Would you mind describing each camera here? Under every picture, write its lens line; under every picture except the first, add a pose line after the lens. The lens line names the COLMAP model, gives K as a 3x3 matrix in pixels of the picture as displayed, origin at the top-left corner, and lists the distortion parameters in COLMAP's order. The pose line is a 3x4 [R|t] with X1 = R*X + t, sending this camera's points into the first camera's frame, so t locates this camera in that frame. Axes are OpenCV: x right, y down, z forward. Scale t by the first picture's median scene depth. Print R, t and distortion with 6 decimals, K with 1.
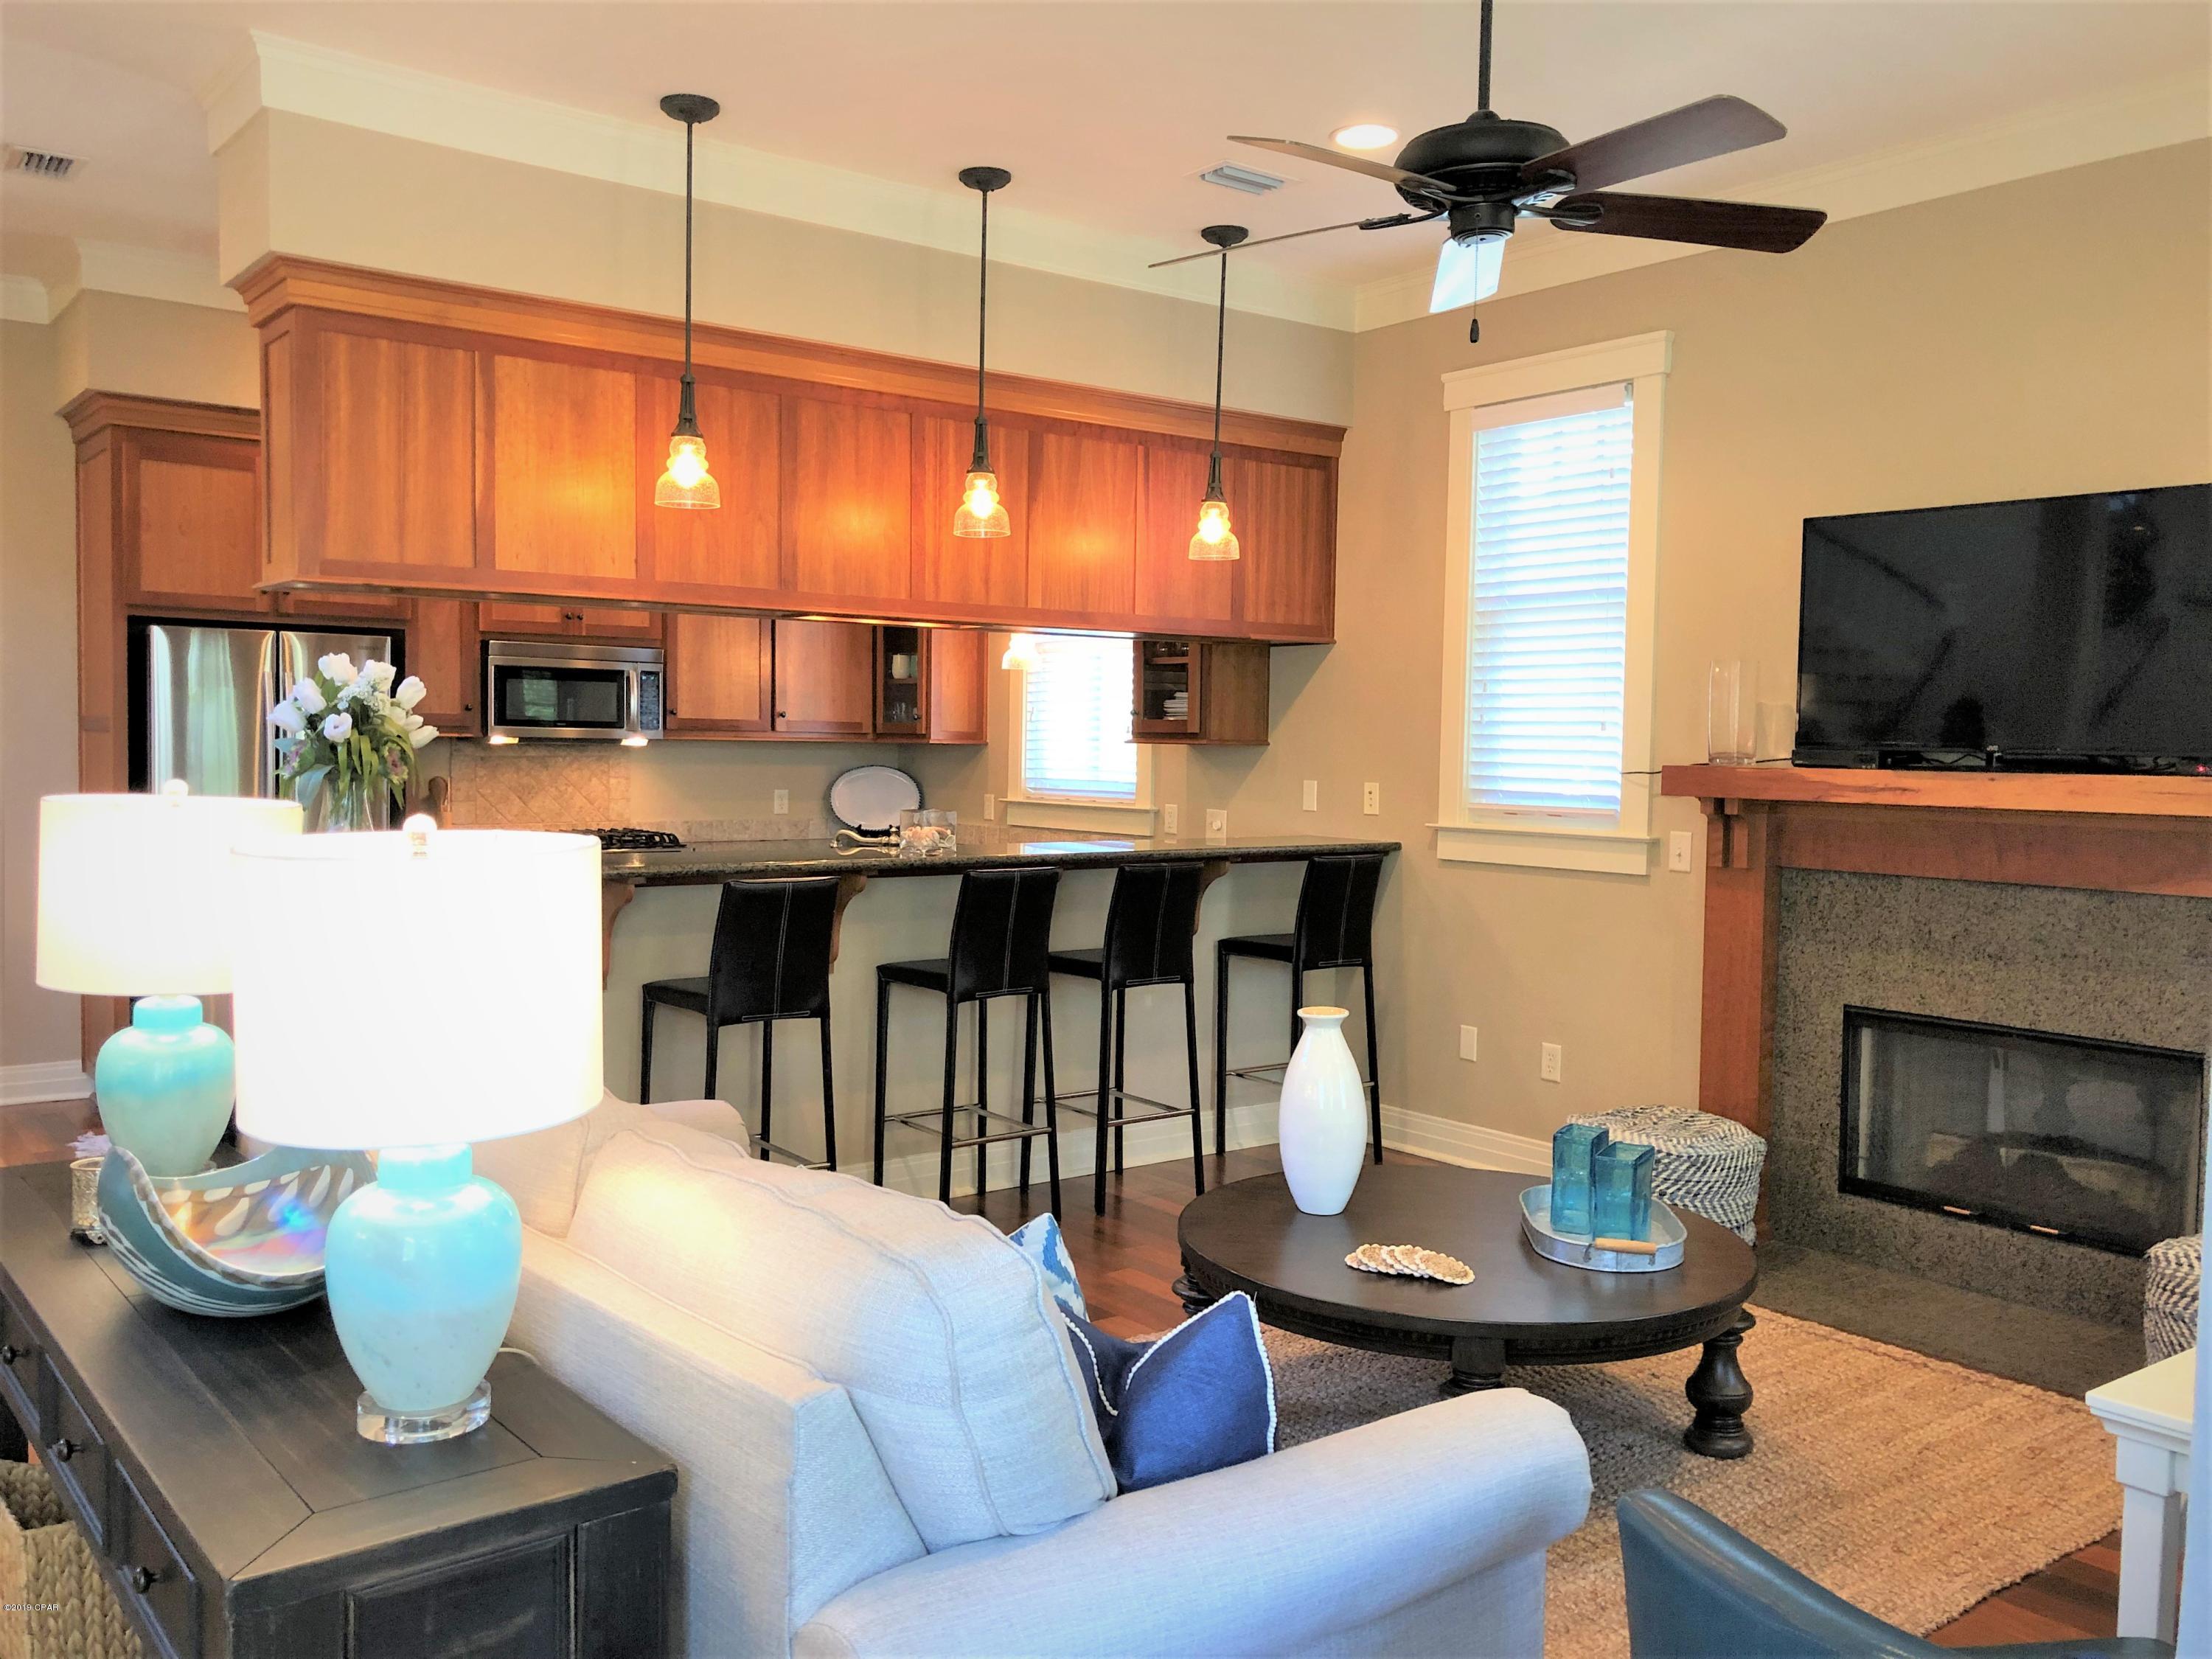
lens RADIAL K [[1829.3, 0, 1081.6], [0, 1829.3, 848.7], [0, 0, 1]] dist [0.101947, -0.137636]
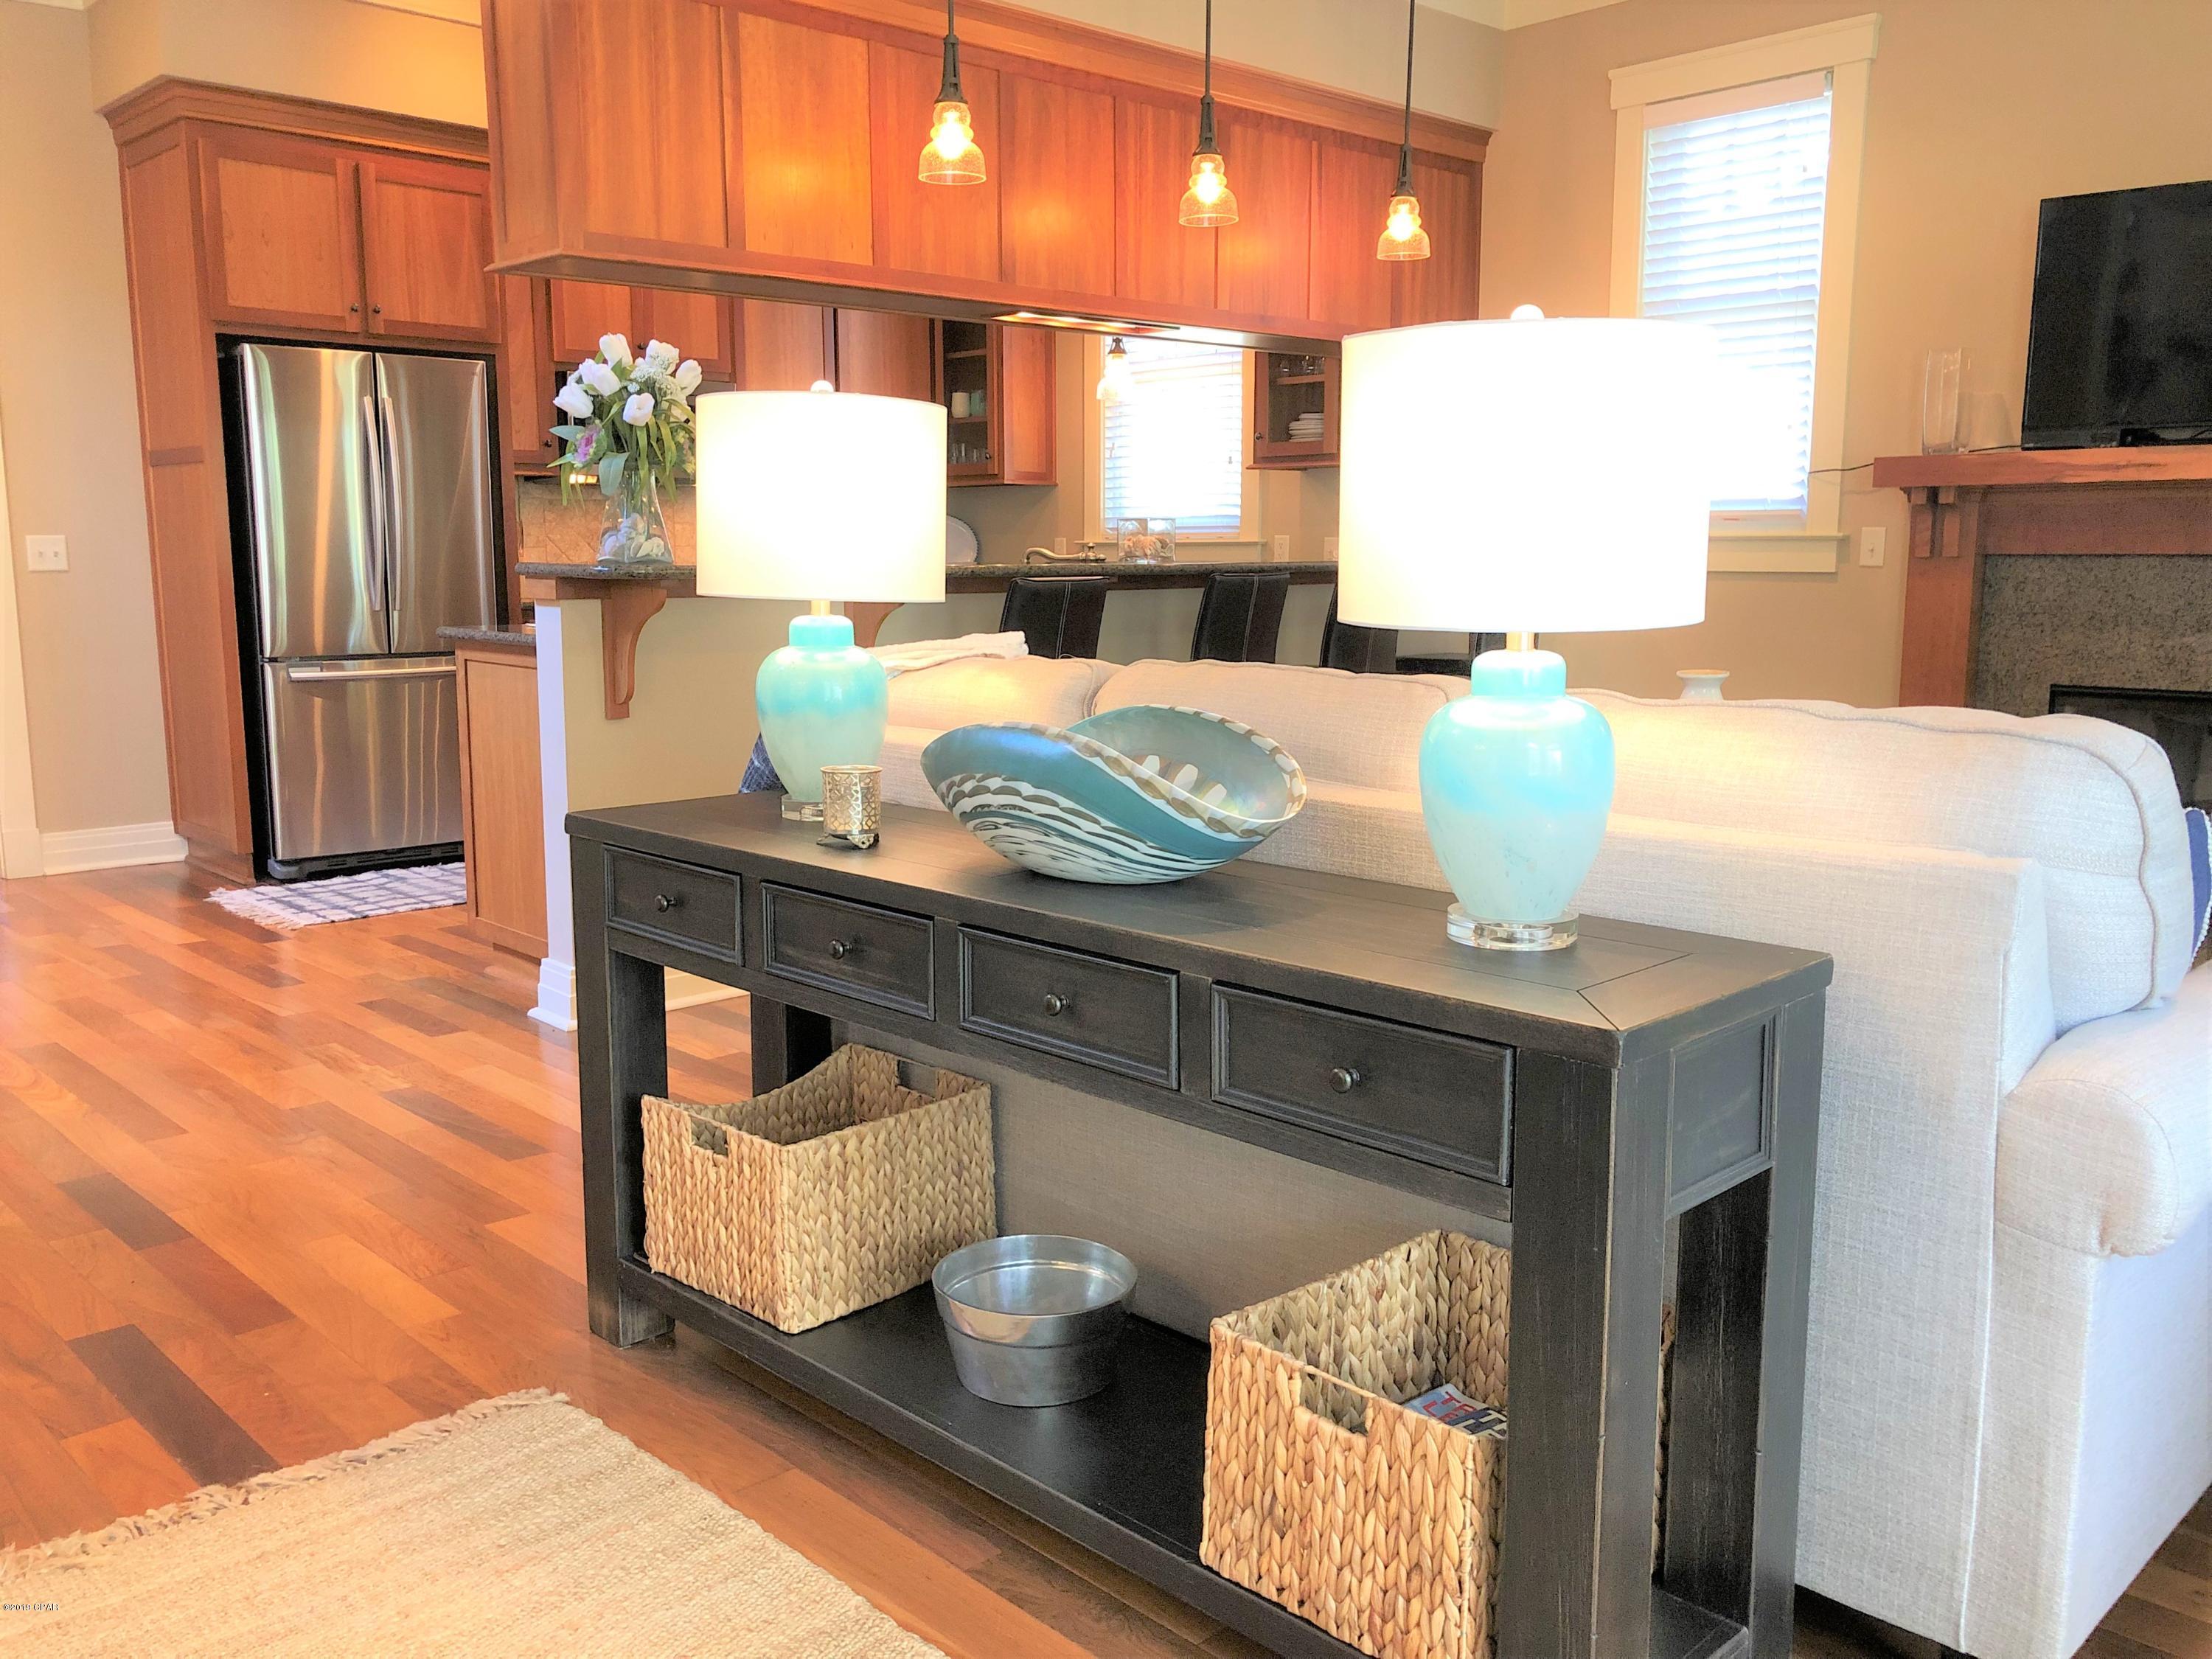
lens RADIAL K [[1848.3, 0, 1106.0], [0, 1848.3, 829.5], [0, 0, 1]] dist [0.035956, -0.015374]
pose [[0.993616, -0.033971, 0.107579, -0.186858], [0.023588, 0.995067, 0.096362, 0.041840], [-0.110322, -0.093209, 0.989516, 0.013912]]
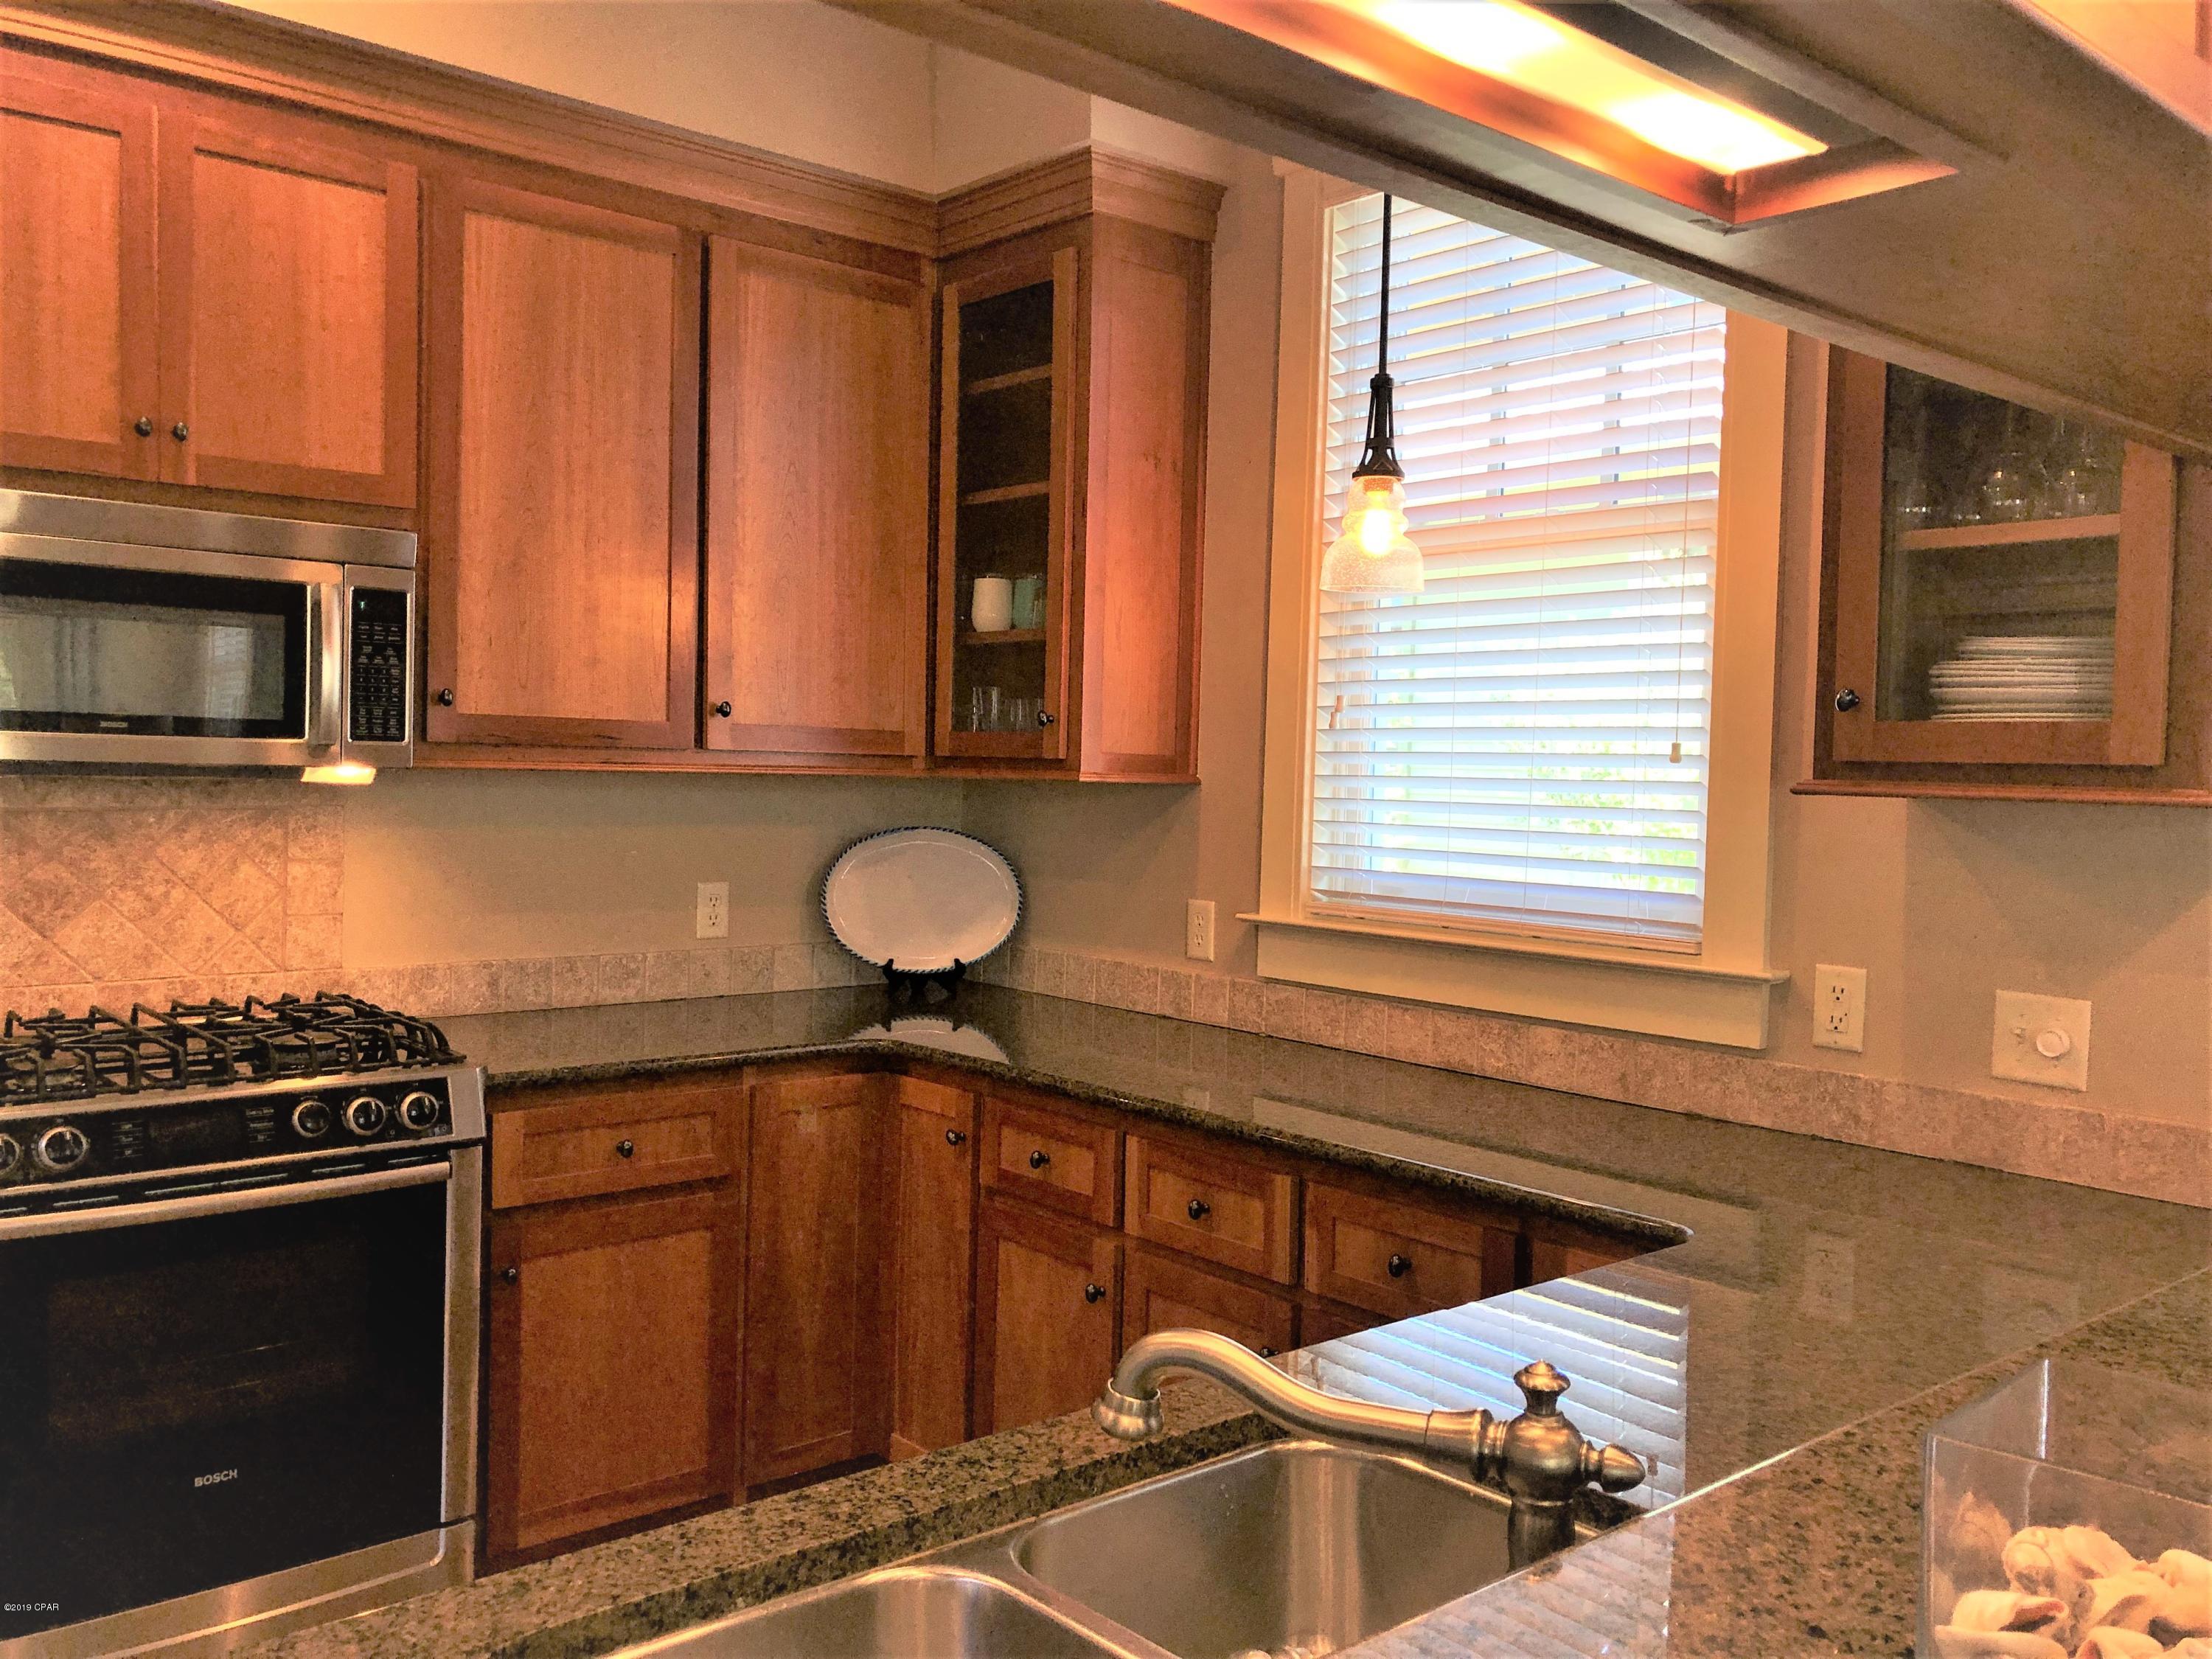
lens RADIAL K [[1818.8, 0, 1100.6], [0, 1818.8, 768.5], [0, 0, 1]] dist [-0.004708, -0.005142]
pose [[0.998105, 0.009487, 0.060799, -0.136800], [-0.006062, 0.998397, -0.056273, -0.049520], [-0.061235, 0.055798, 0.996563, 0.779889]]
